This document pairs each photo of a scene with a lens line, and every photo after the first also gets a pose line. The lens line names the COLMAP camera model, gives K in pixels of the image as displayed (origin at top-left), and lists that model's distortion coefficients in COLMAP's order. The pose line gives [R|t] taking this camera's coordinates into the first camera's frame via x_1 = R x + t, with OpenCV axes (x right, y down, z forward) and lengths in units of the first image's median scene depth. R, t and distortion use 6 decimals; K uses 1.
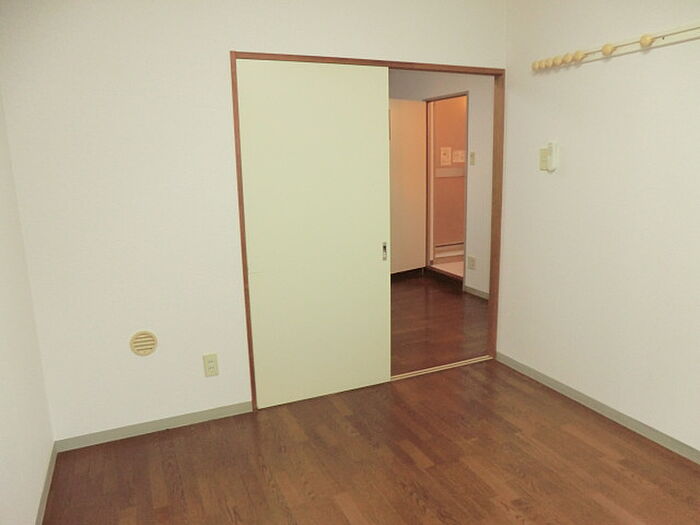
lens RADIAL K [[511.2, 0, 350.0], [0, 511.2, 262.5], [0, 0, 1]] dist [-0.125136, 0.151523]
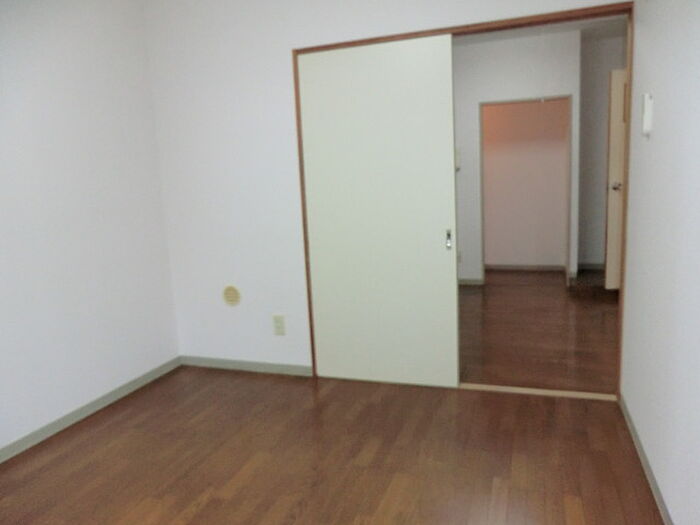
lens RADIAL K [[511.2, 0, 350.0], [0, 511.2, 262.5], [0, 0, 1]] dist [-0.125136, 0.151523]
pose [[0.726403, 0.093681, -0.680854, 0.600118], [-0.102094, 0.994384, 0.027896, 0.011866], [0.679644, 0.049247, 0.731887, 0.246012]]
